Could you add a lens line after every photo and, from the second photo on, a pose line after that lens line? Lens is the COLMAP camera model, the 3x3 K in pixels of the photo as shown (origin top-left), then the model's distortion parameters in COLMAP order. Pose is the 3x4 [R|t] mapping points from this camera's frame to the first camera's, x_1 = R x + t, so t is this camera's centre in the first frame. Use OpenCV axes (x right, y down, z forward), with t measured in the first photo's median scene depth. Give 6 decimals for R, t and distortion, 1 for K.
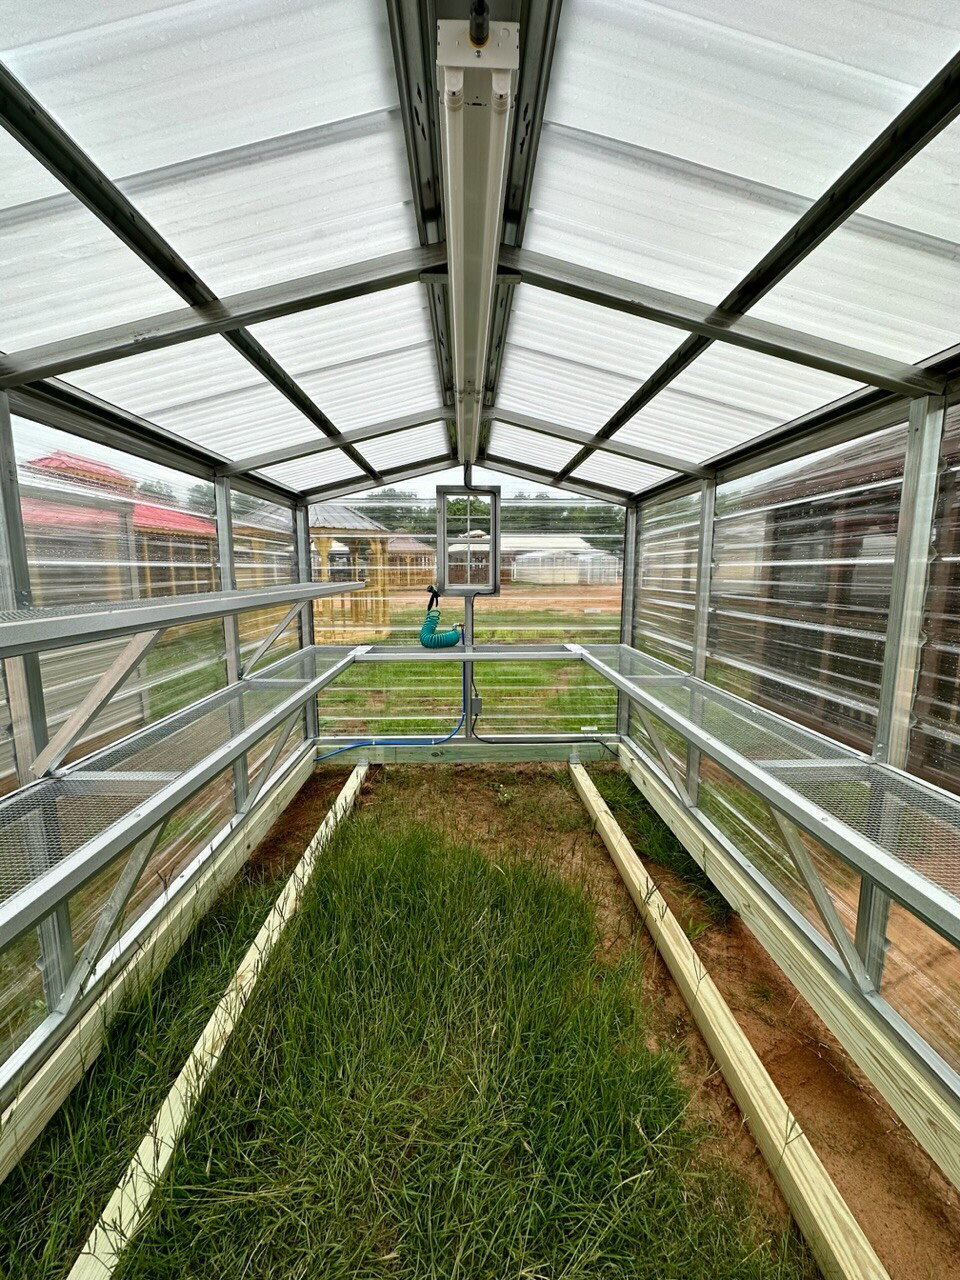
lens RADIAL K [[515.0, 0, 479.8], [0, 515.0, 636.2], [0, 0, 1]] dist [-0.000326, -0.000079]
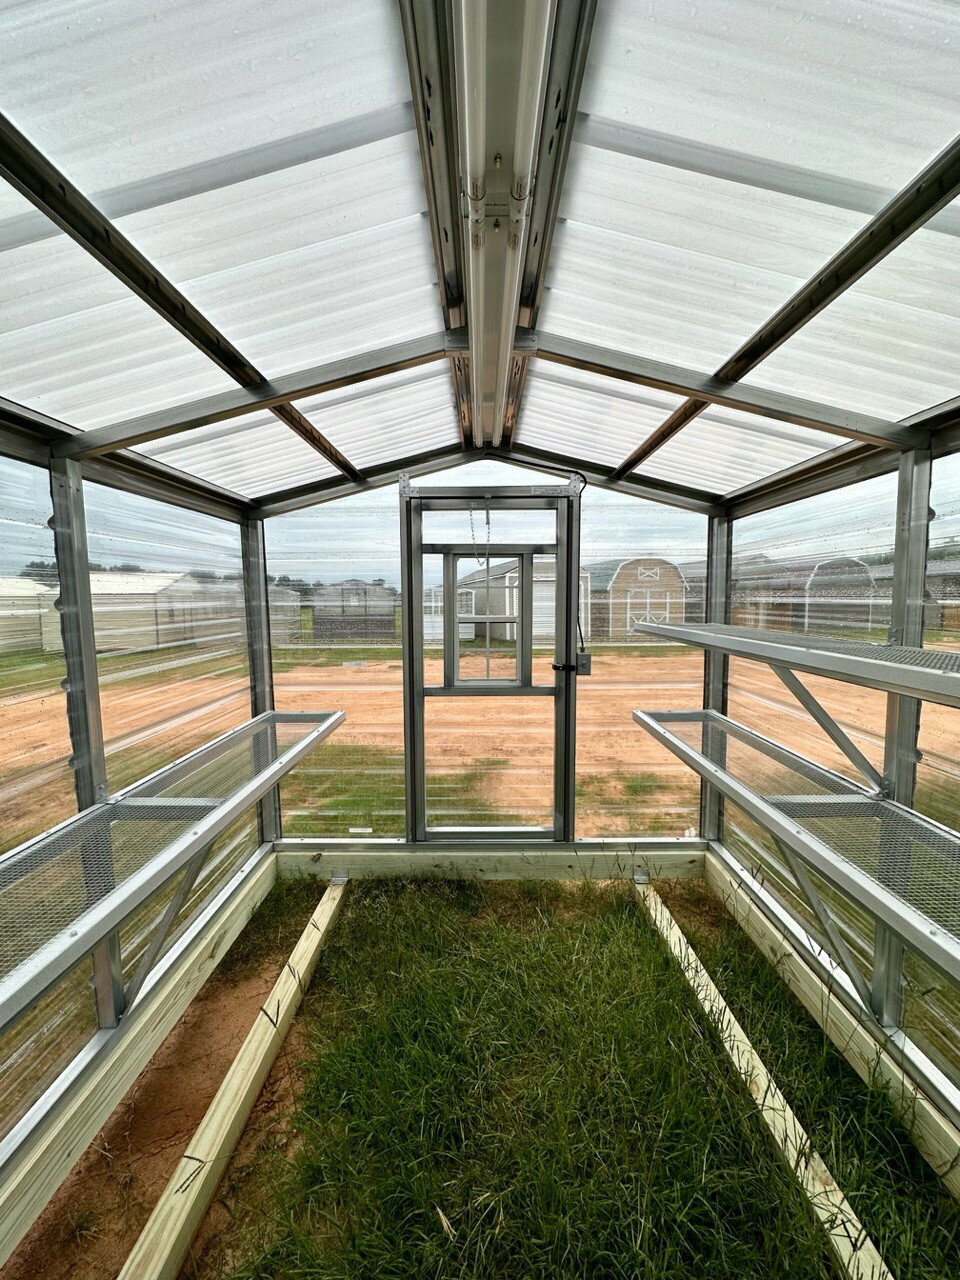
lens RADIAL K [[515.0, 0, 473.9], [0, 515.0, 640.0], [0, 0, 1]] dist [-0.000326, -0.000079]
pose [[0.999099, -0.006334, -0.041955, -0.015642], [0.004387, 0.998916, -0.046340, -0.063981], [0.042203, 0.046114, 0.998044, 0.373799]]
